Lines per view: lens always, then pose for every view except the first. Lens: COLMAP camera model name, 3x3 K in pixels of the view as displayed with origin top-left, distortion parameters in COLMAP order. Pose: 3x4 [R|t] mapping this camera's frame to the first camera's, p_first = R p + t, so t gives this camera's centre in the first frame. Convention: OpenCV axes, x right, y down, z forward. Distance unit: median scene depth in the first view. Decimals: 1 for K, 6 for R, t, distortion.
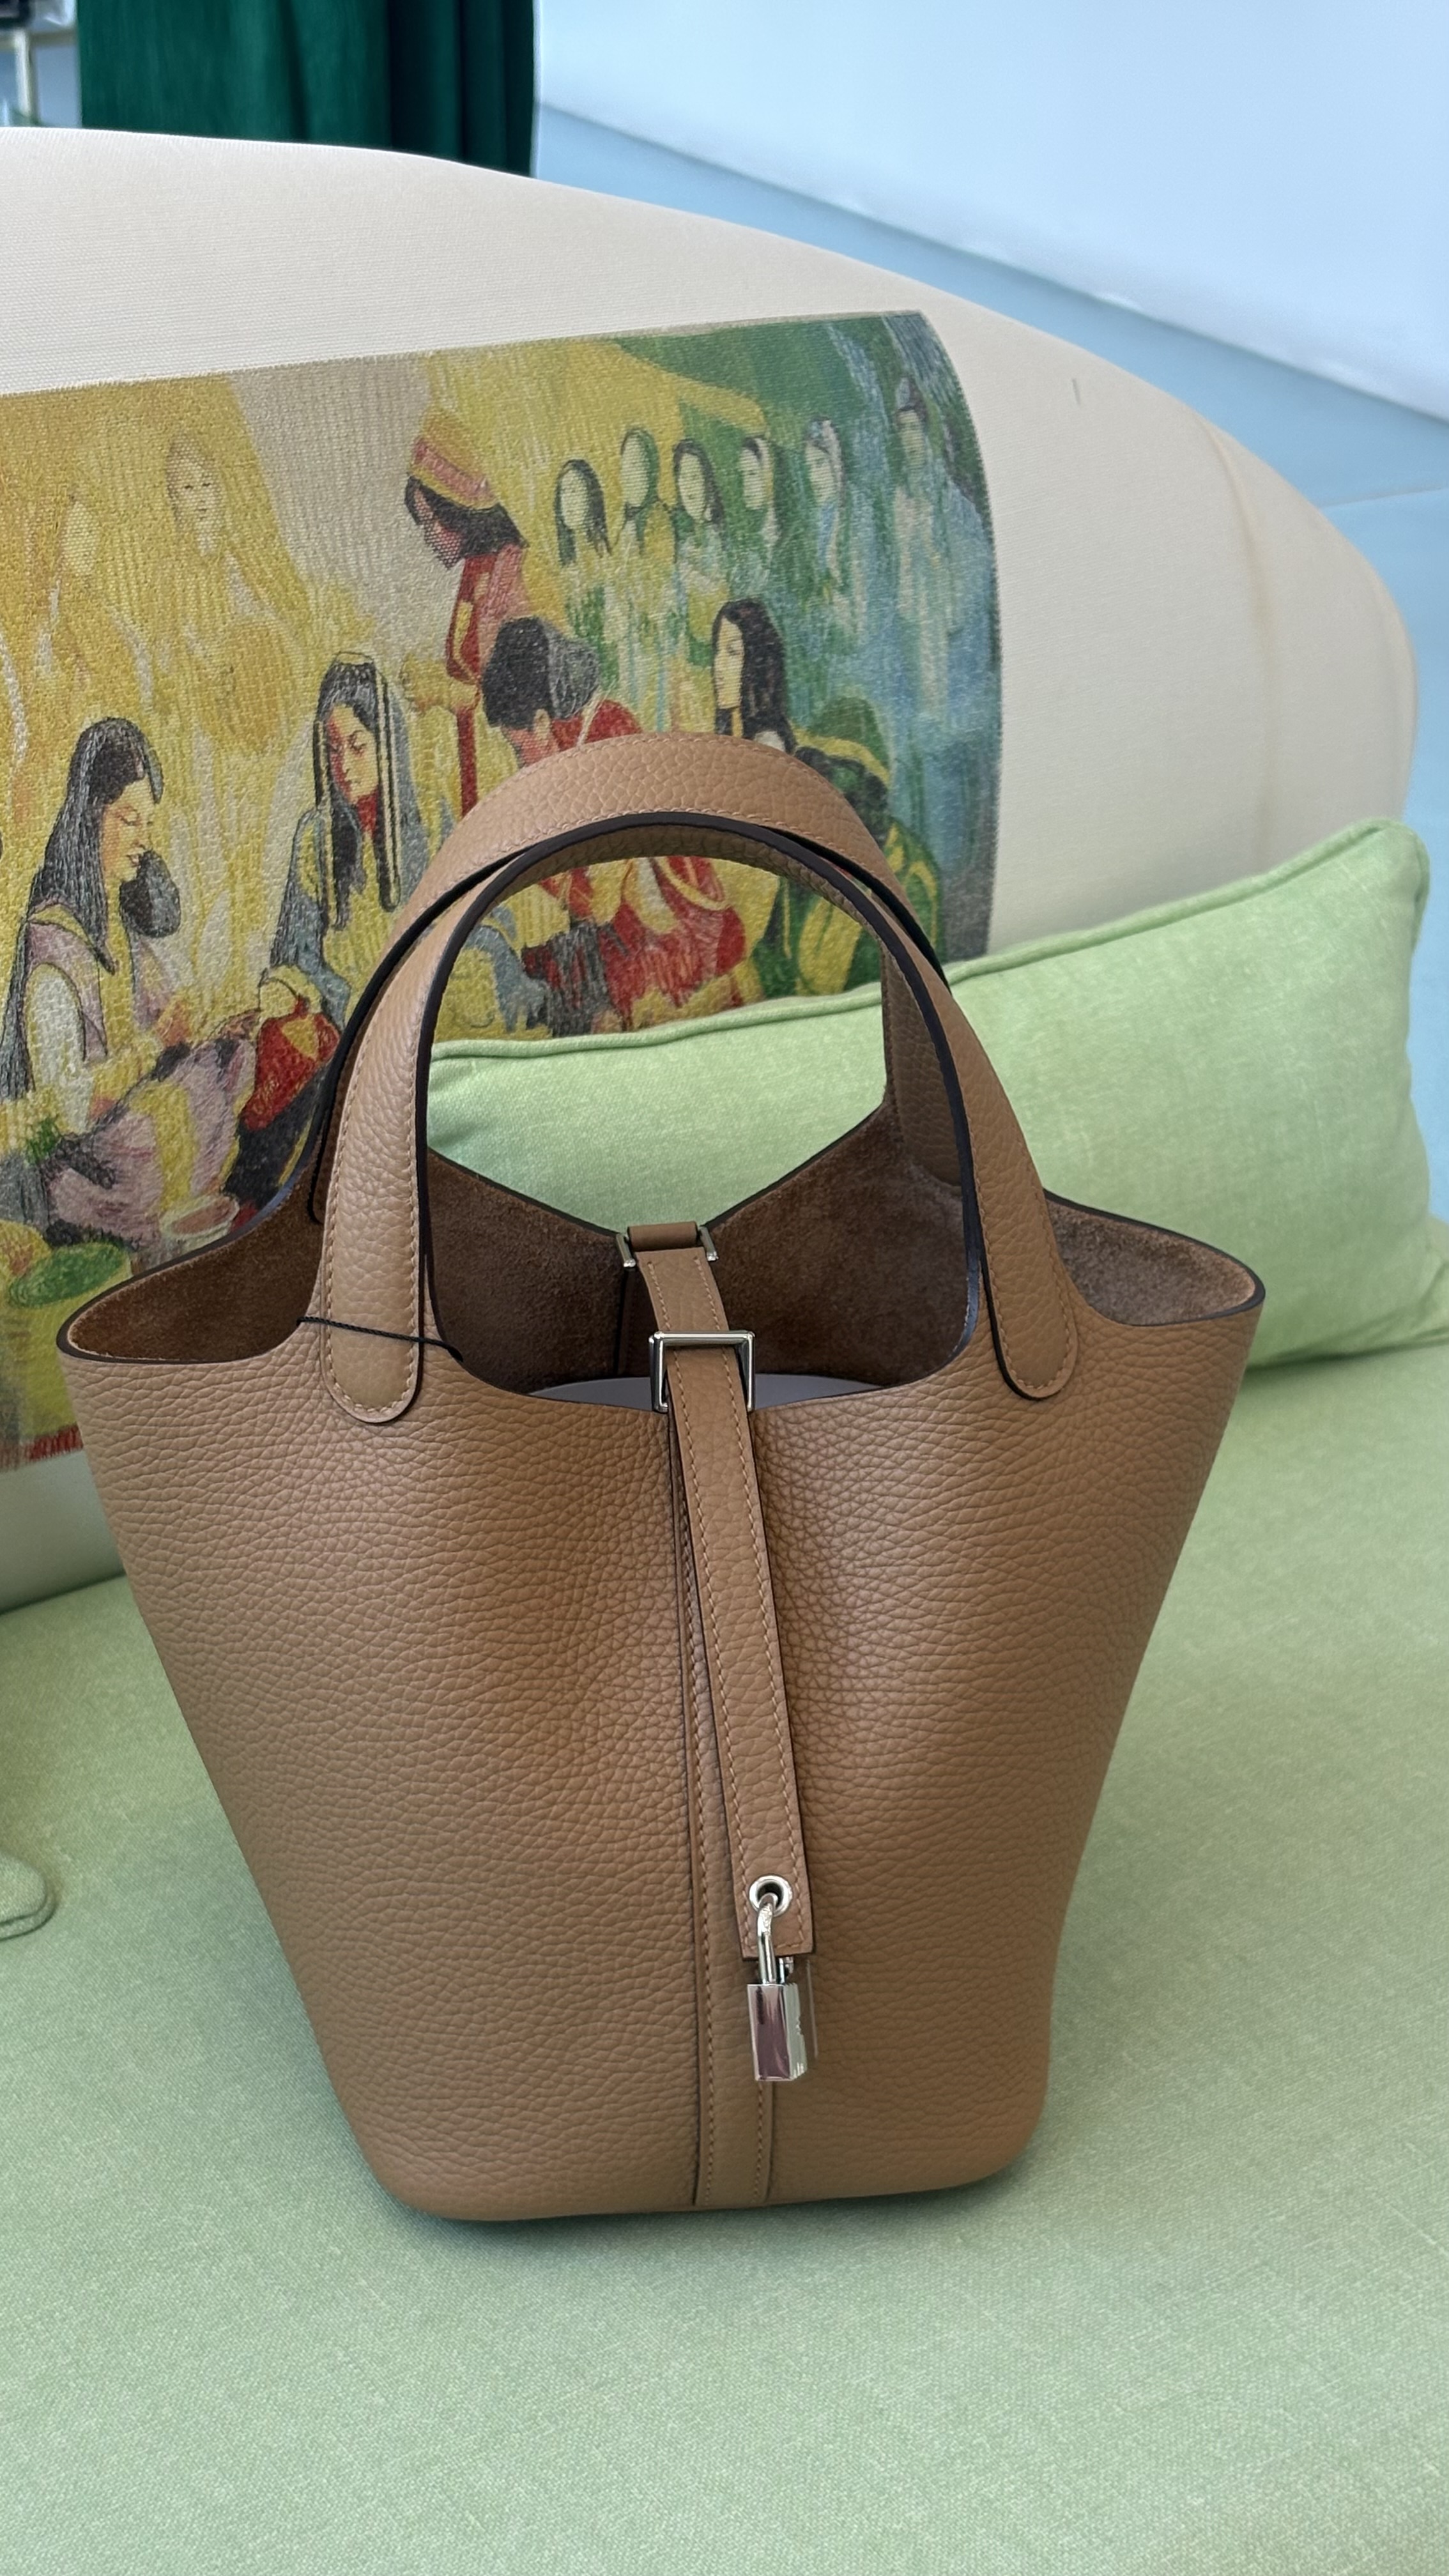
lens RADIAL K [[3980.2, 0, 732.6], [0, 3980.2, 1283.5], [0, 0, 1]] dist [0.247410, -0.996392]
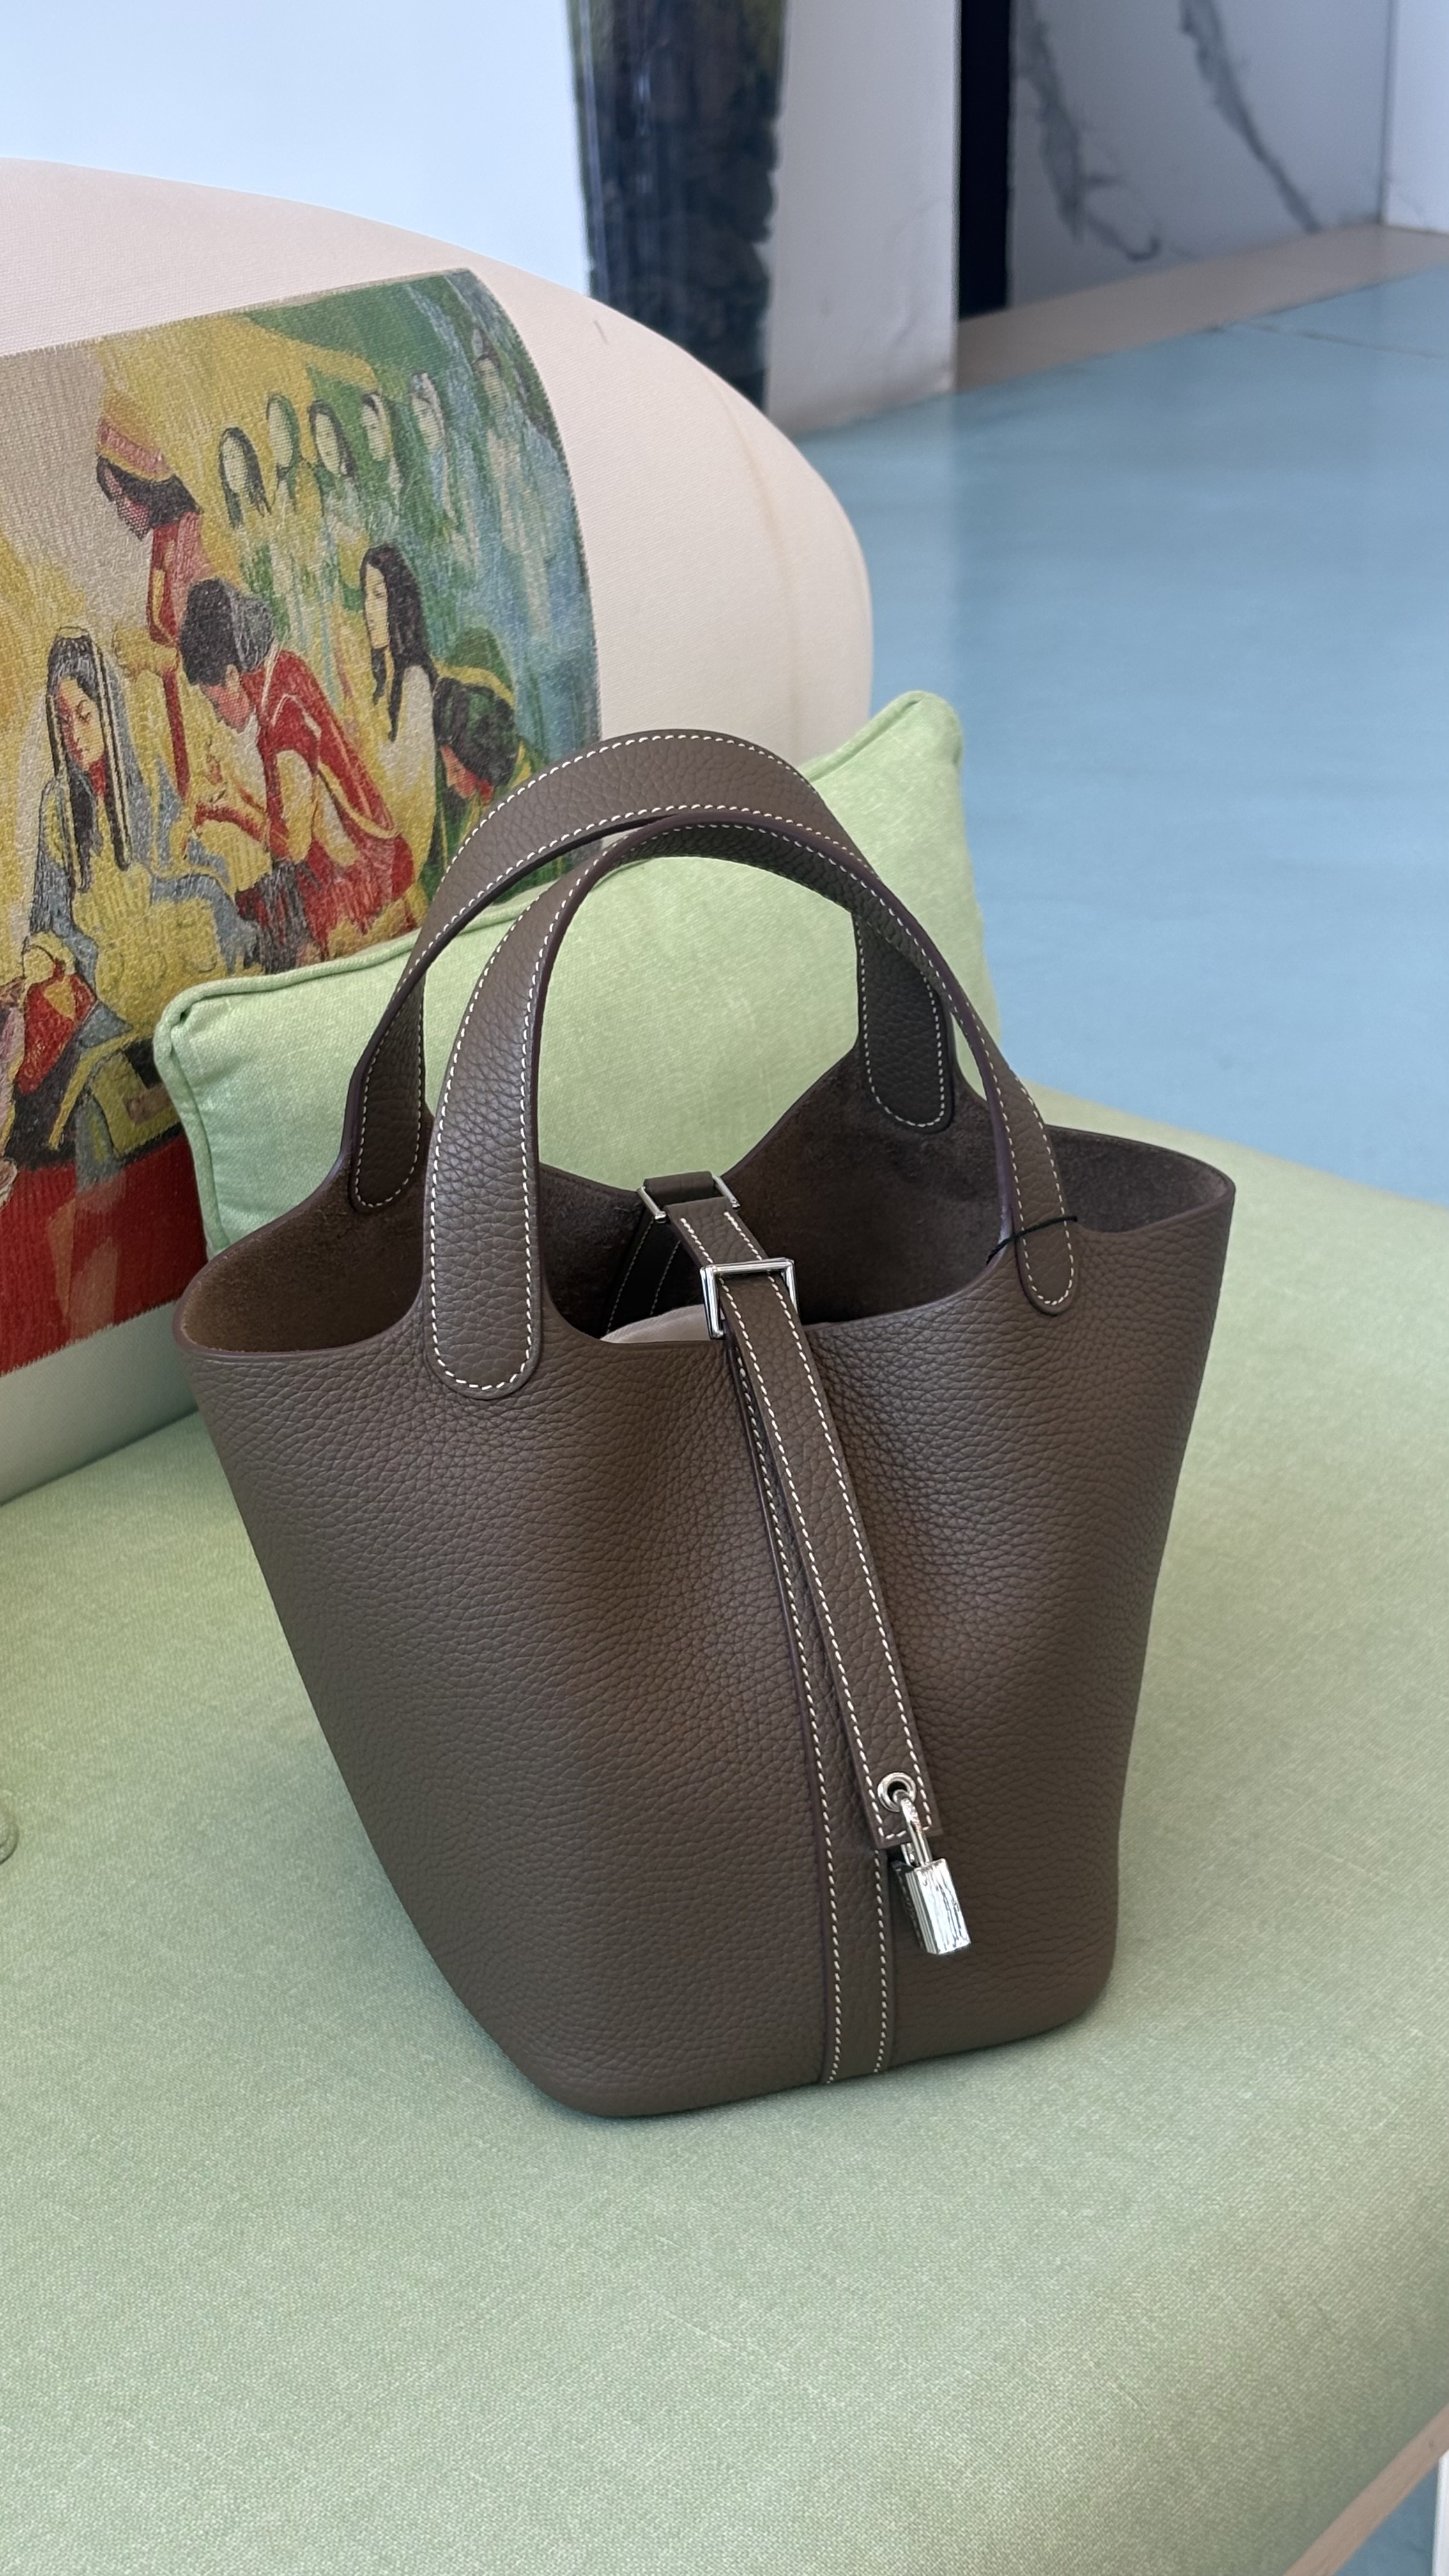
lens RADIAL K [[3991.4, 0, 761.6], [0, 3991.4, 1303.6], [0, 0, 1]] dist [0.260815, -1.182279]
pose [[0.953925, -0.156914, 0.255744, -0.214913], [0.156613, 0.987422, 0.021675, 0.023279], [-0.255929, 0.019377, 0.966501, -0.068049]]
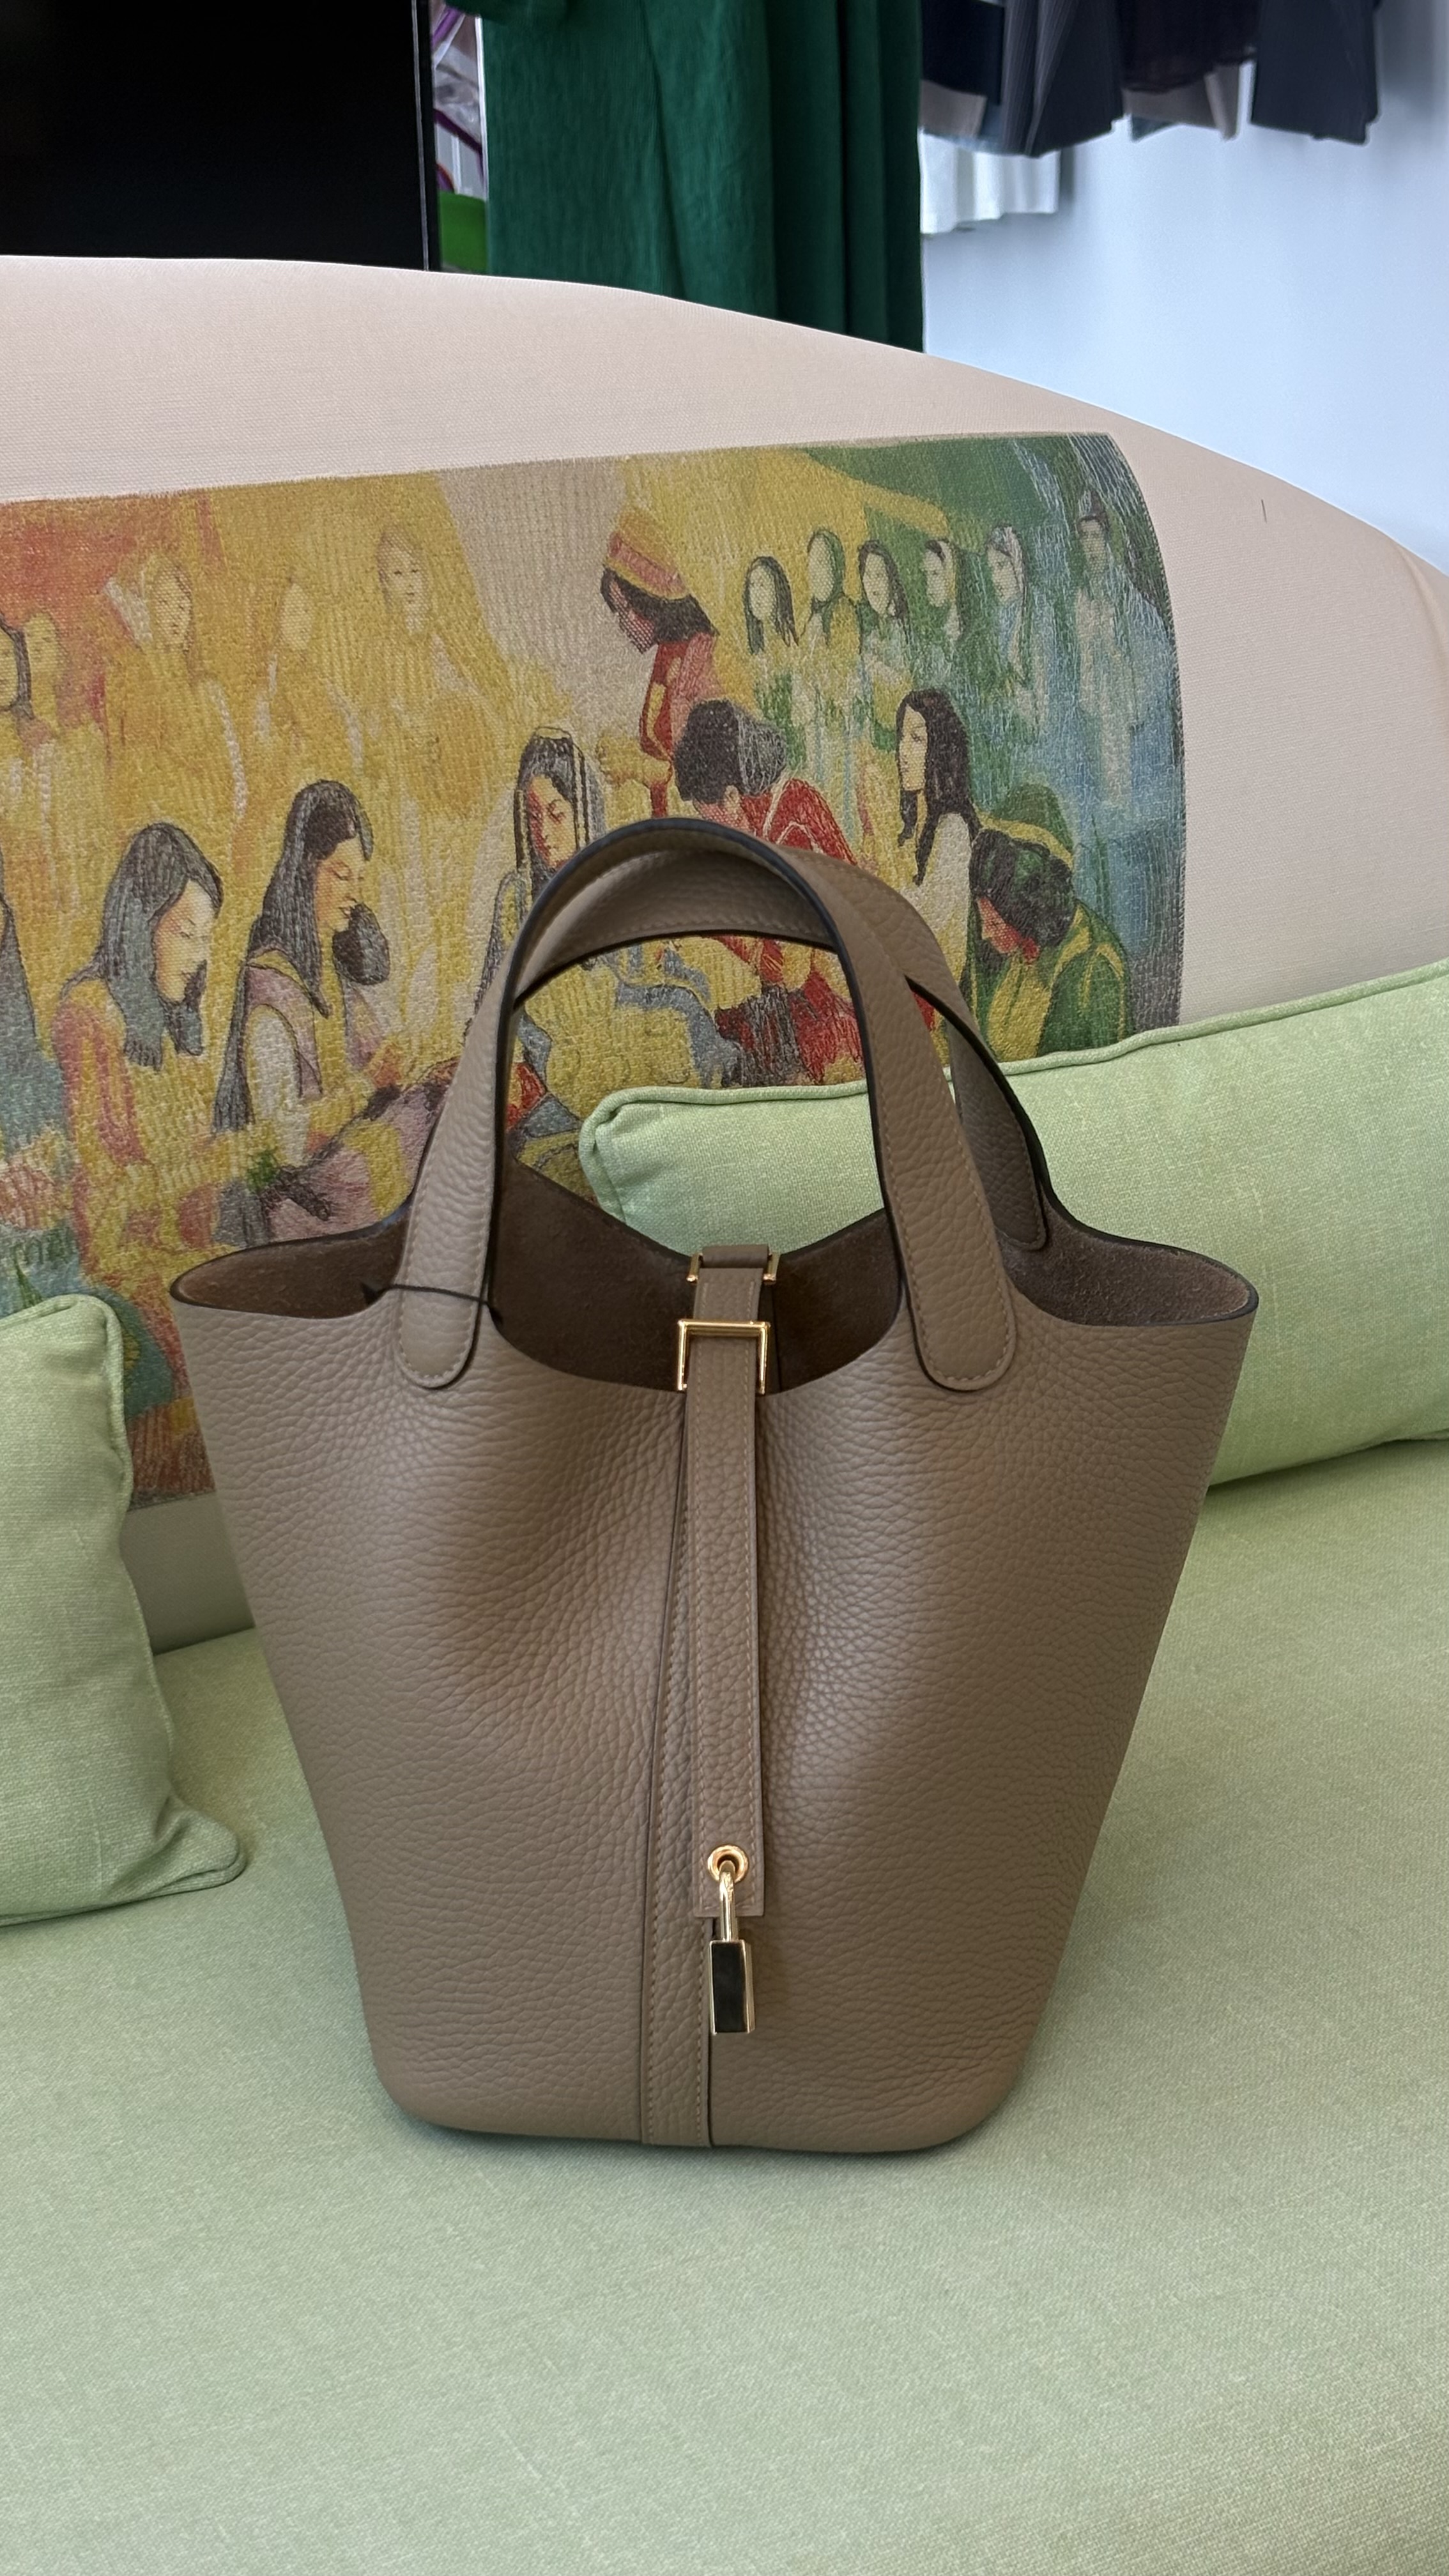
lens RADIAL K [[3972.0, 0, 751.8], [0, 3972.0, 1305.9], [0, 0, 1]] dist [0.283275, -1.263373]
pose [[0.992830, 0.003203, -0.119493, 0.087531], [-0.013413, 0.996313, -0.084734, 0.088467], [0.118781, 0.085729, 0.989213, -0.054923]]
